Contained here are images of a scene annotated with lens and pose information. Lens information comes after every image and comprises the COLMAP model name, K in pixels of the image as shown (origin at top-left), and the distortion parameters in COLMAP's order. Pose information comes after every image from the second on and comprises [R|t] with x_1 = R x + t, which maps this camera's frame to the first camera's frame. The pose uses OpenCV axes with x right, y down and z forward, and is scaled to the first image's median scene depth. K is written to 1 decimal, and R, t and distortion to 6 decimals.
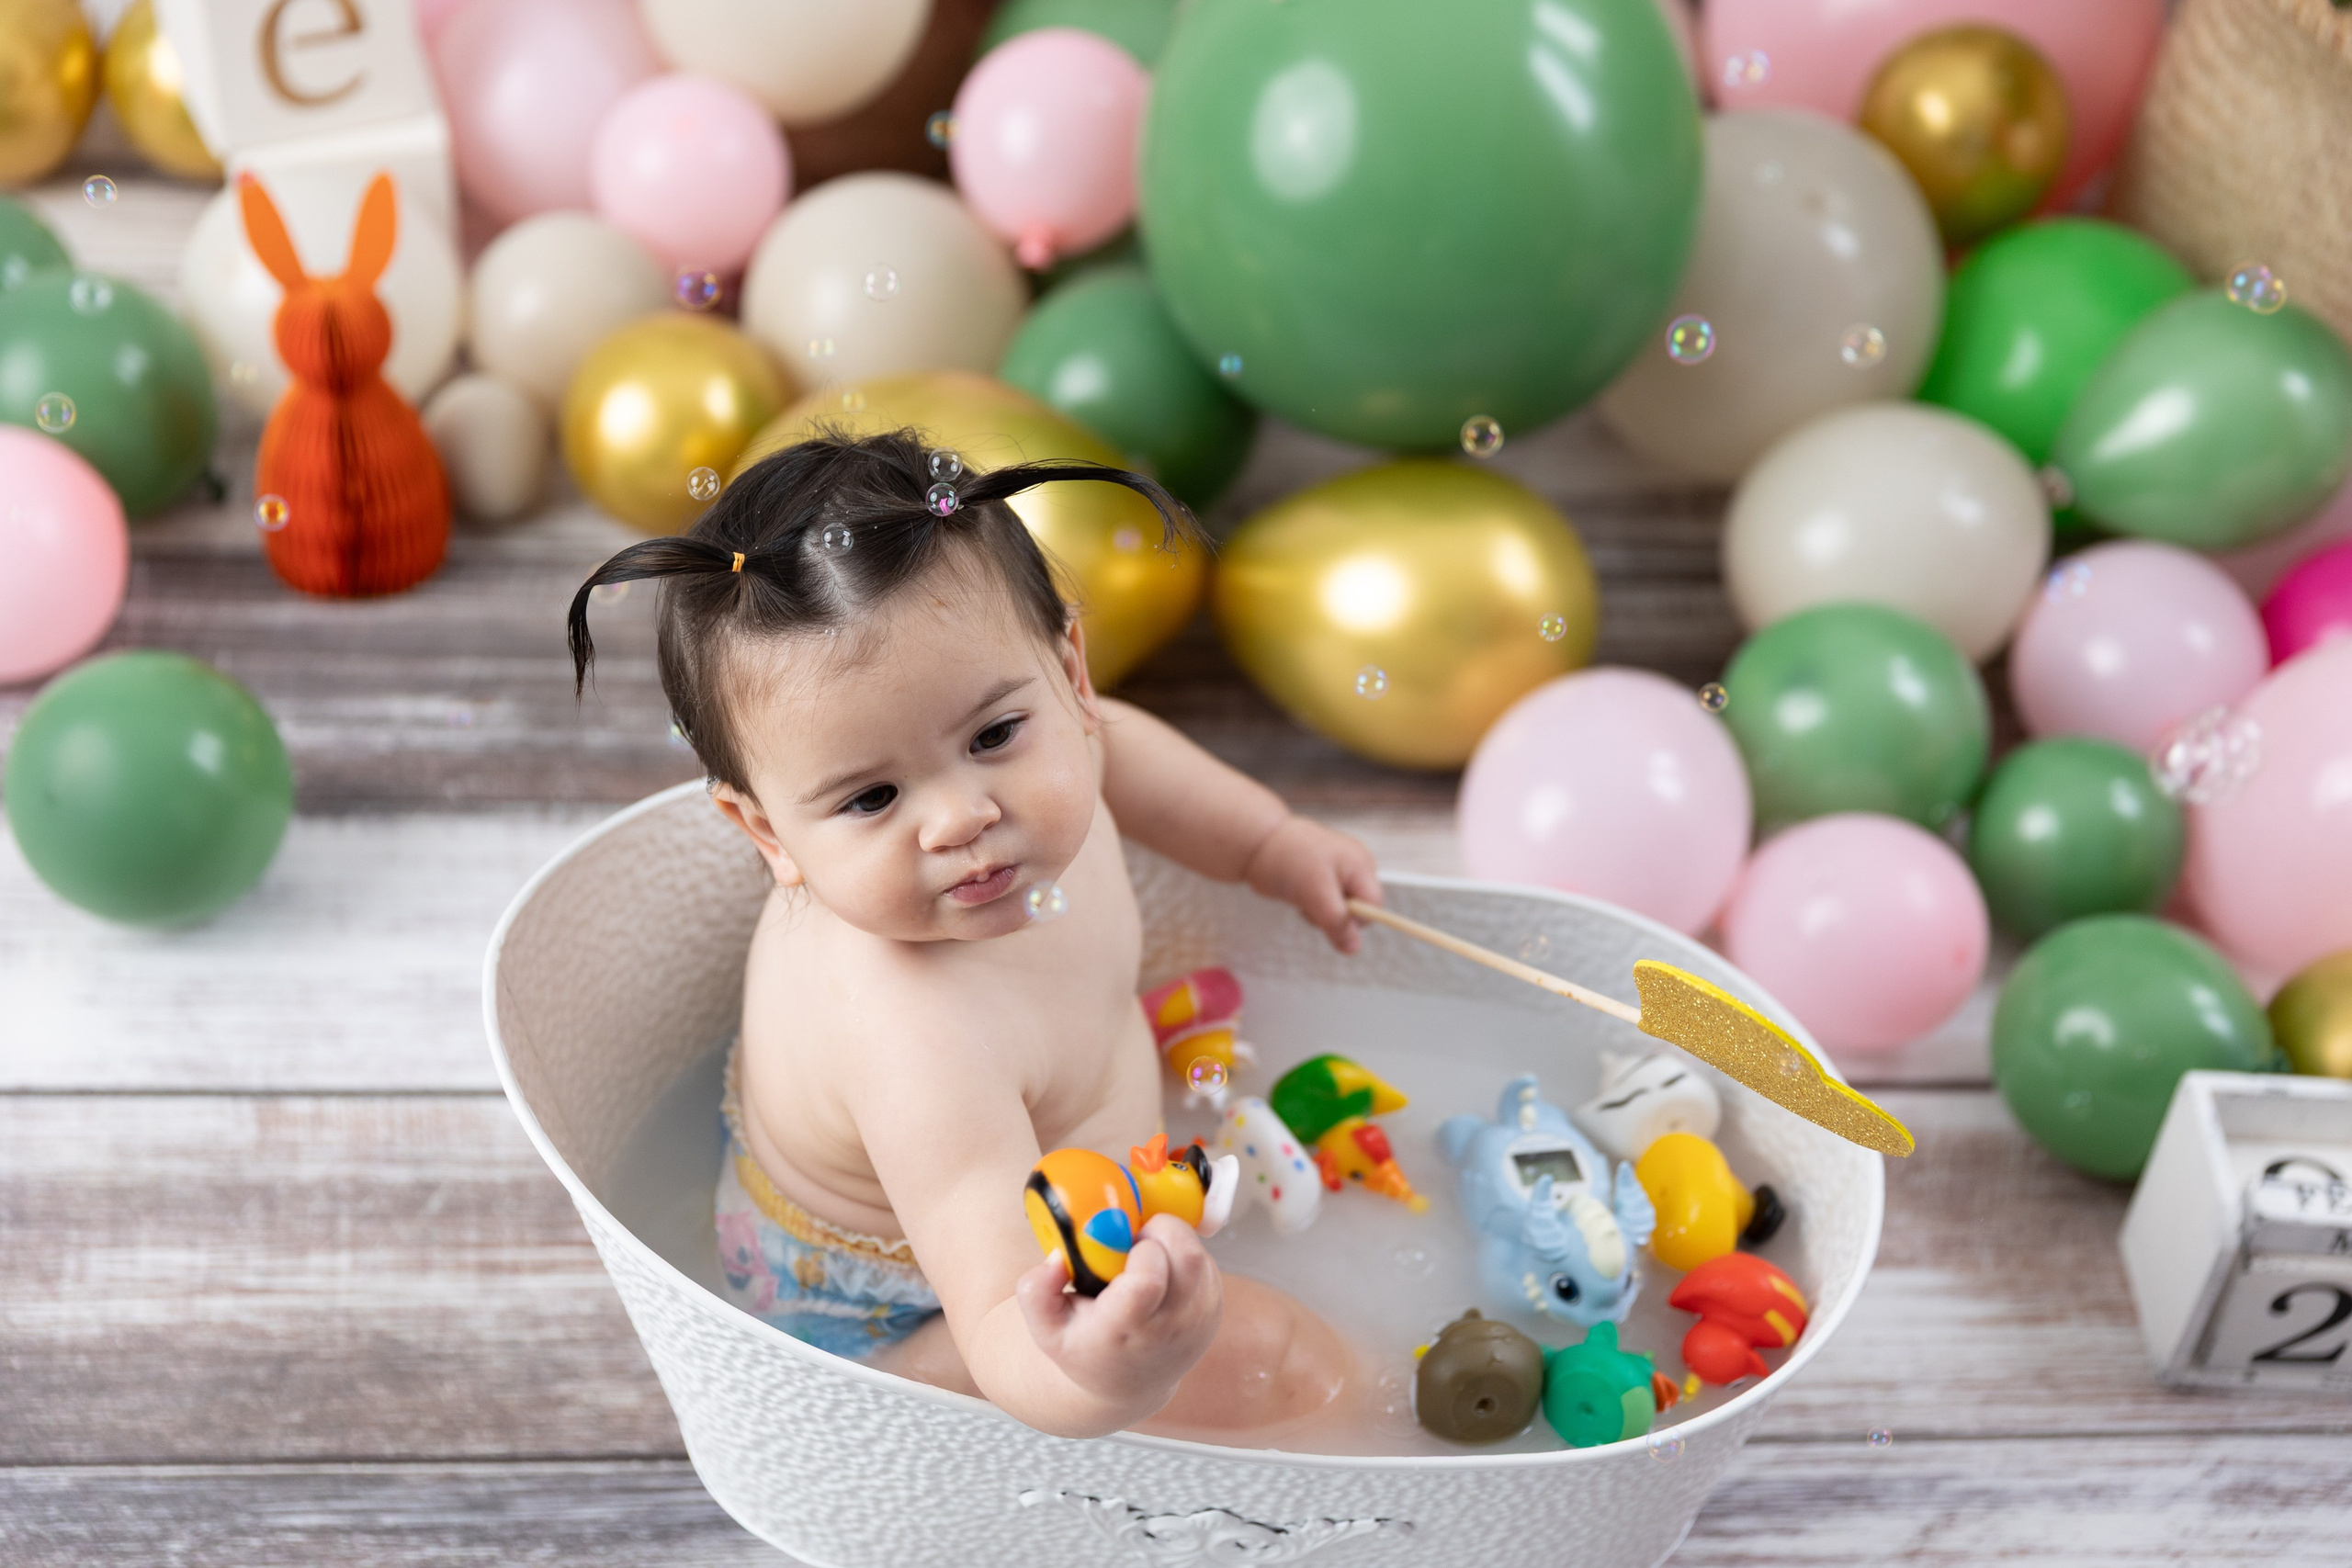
lens RADIAL K [[3455.9, 0, 1203.8], [0, 3455.9, 775.4], [0, 0, 1]] dist [-0.002484, -0.118185]
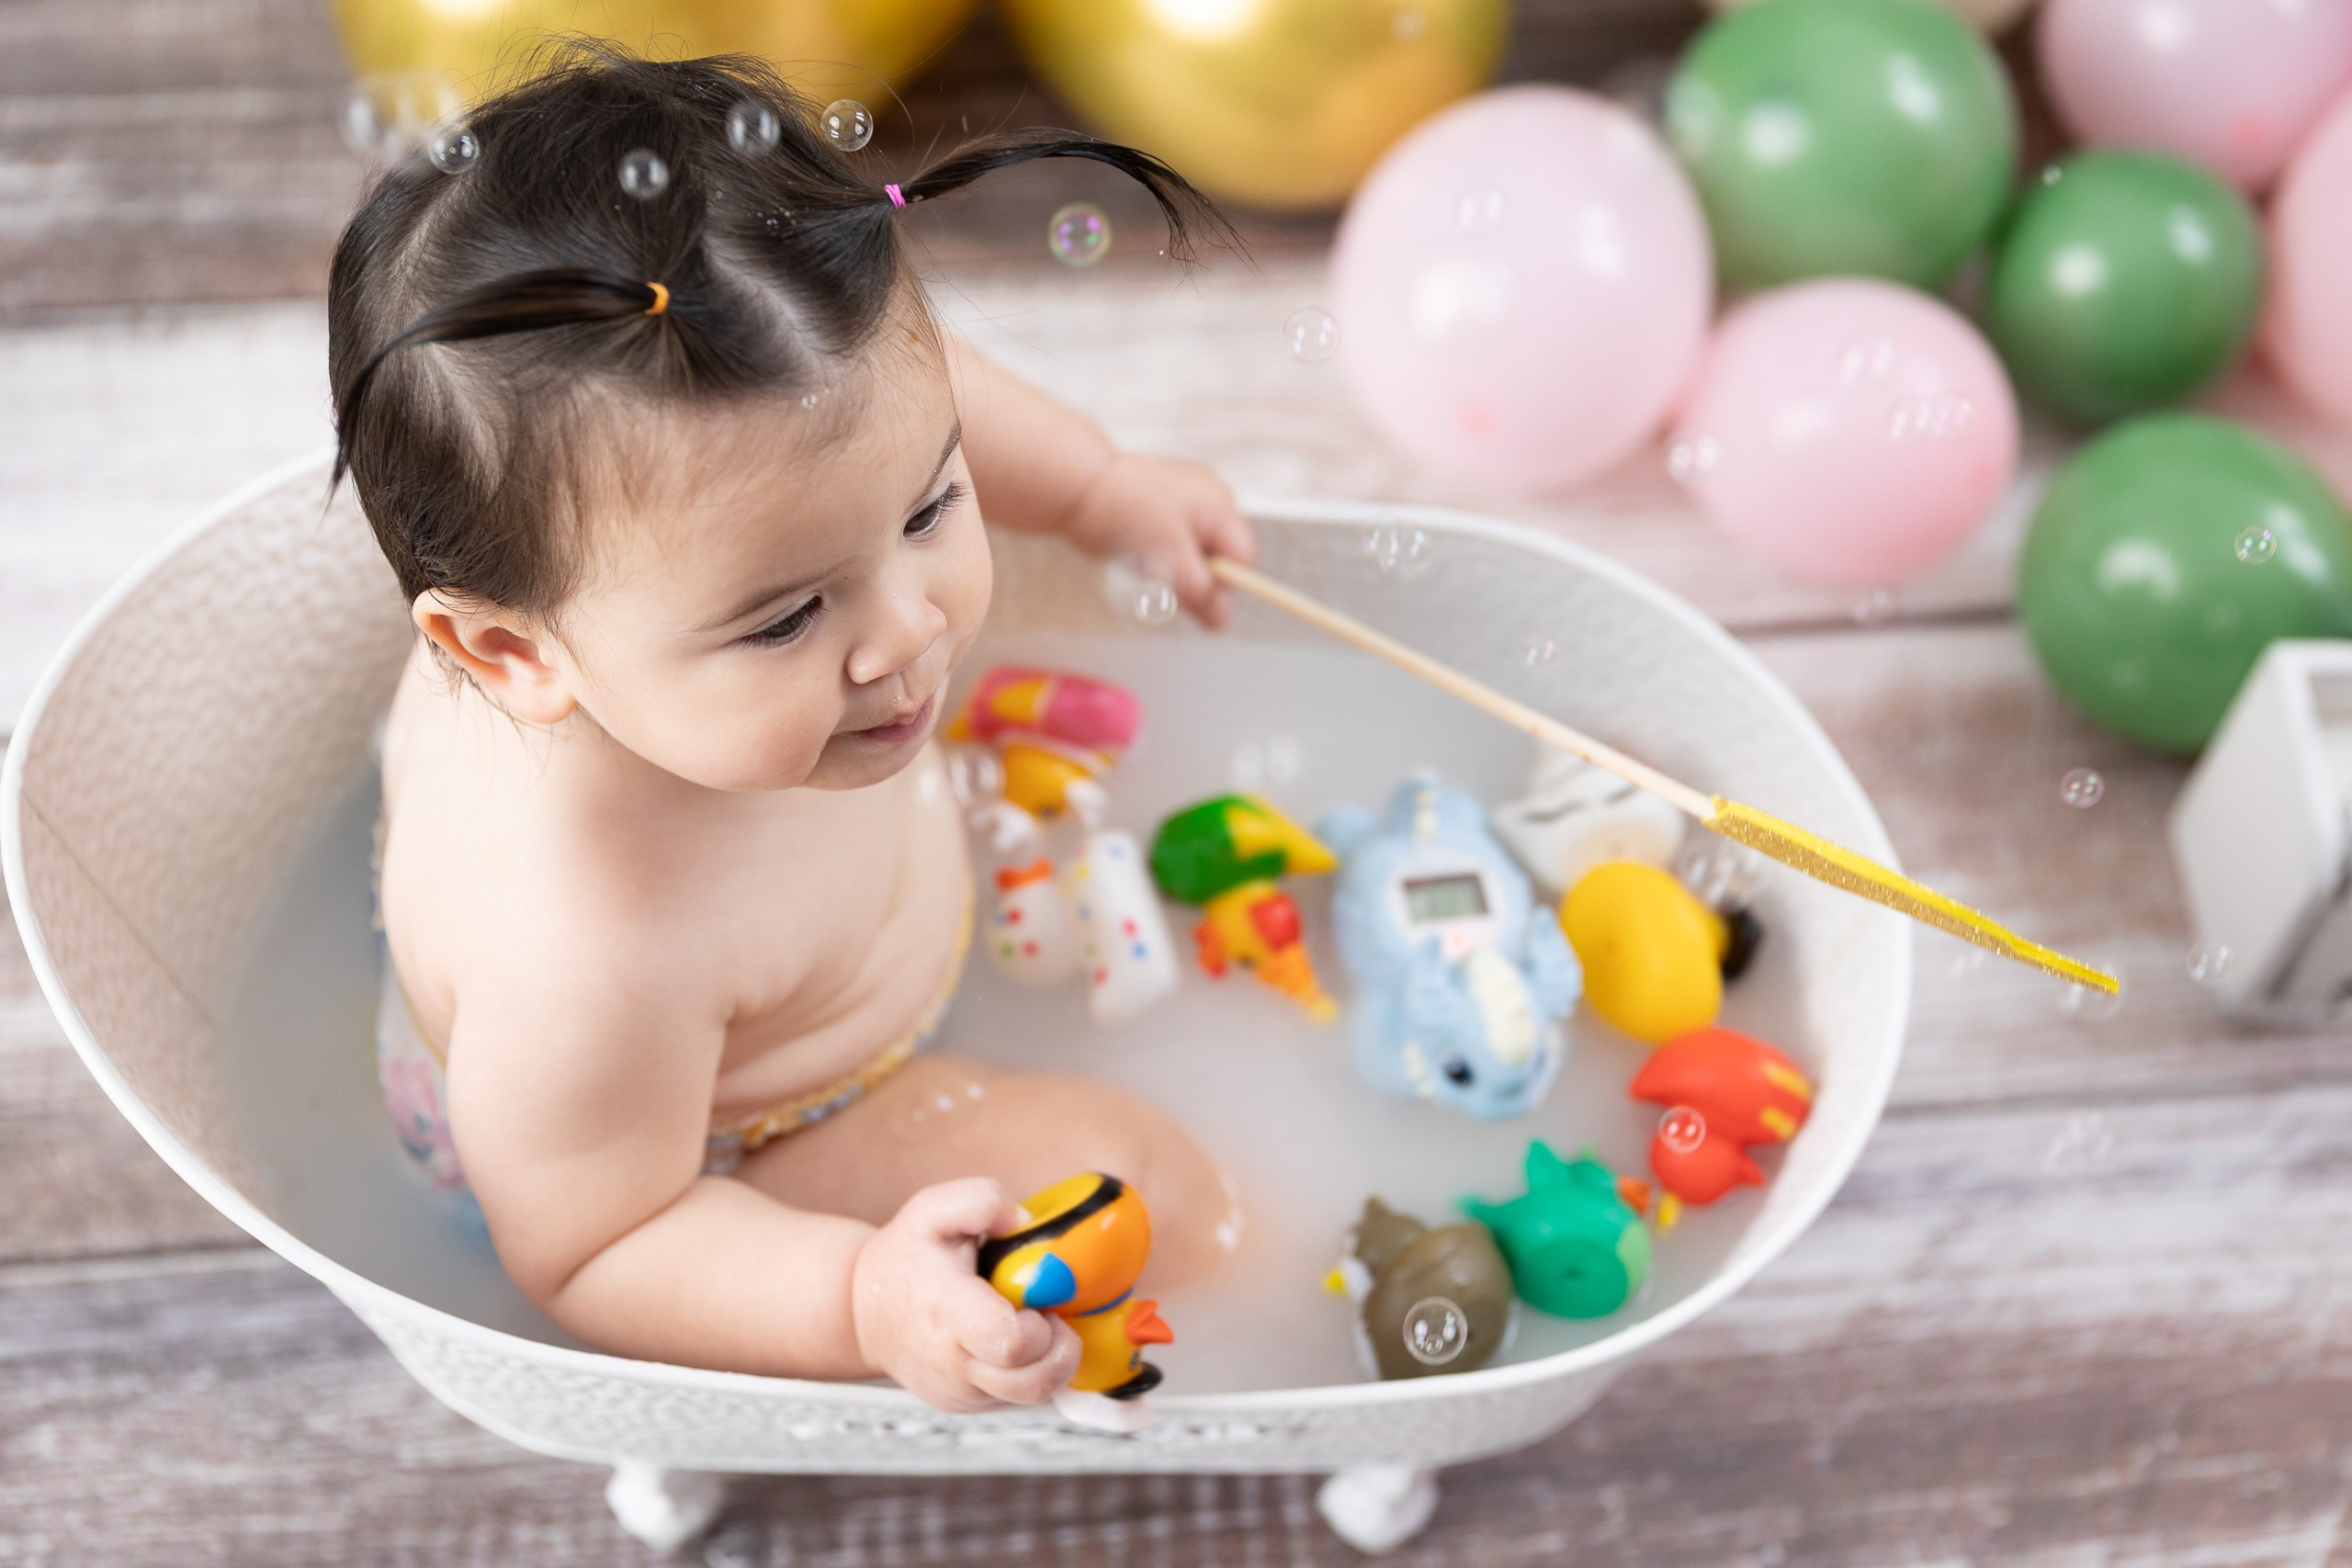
lens RADIAL K [[3744.5, 0, 1196.1], [0, 3744.5, 787.9], [0, 0, 1]] dist [0.002283, -0.077535]
pose [[0.998448, -0.043782, 0.034433, 0.011438], [0.033010, 0.963037, 0.267339, -0.119420], [-0.044865, -0.265788, 0.962987, 0.191938]]
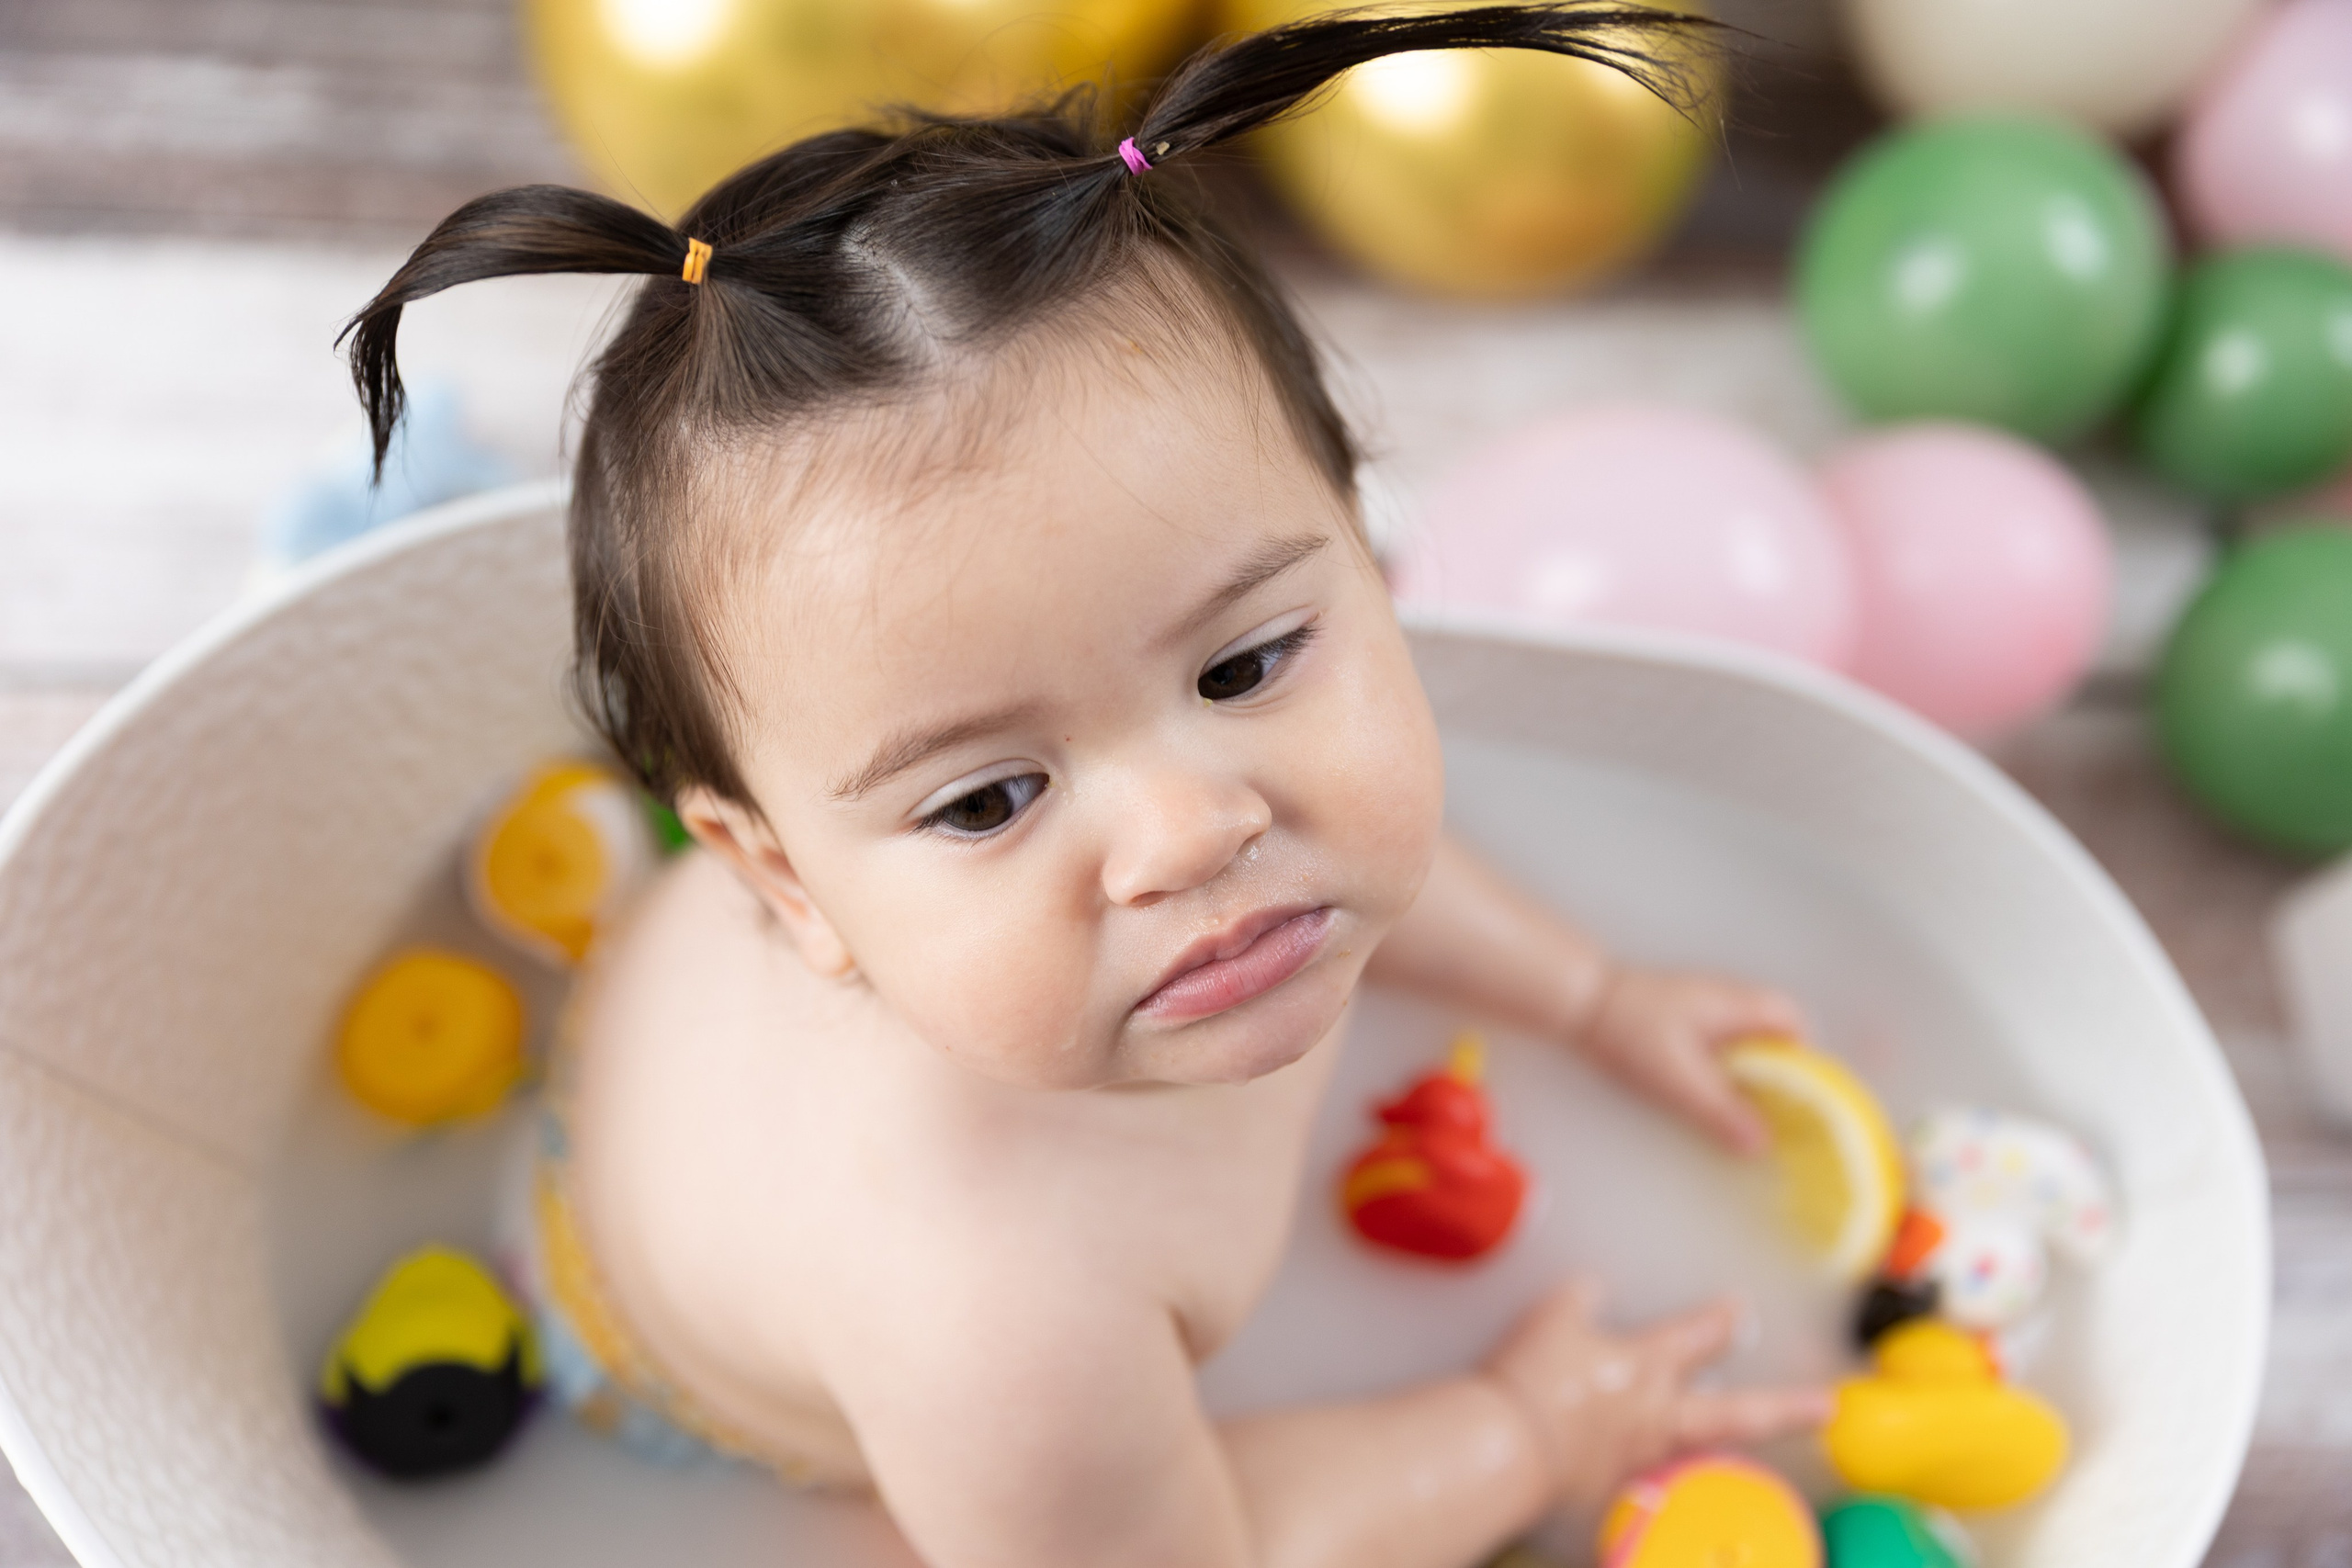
lens RADIAL K [[2243.9, 0, 1167.7], [0, 2243.9, 788.2], [0, 0, 1]] dist [0.015491, -0.011144]
pose [[0.998746, 0.032909, 0.037719, -0.025028], [-0.045267, 0.915439, 0.399902, -0.099789], [-0.021369, -0.401108, 0.915781, 0.565035]]
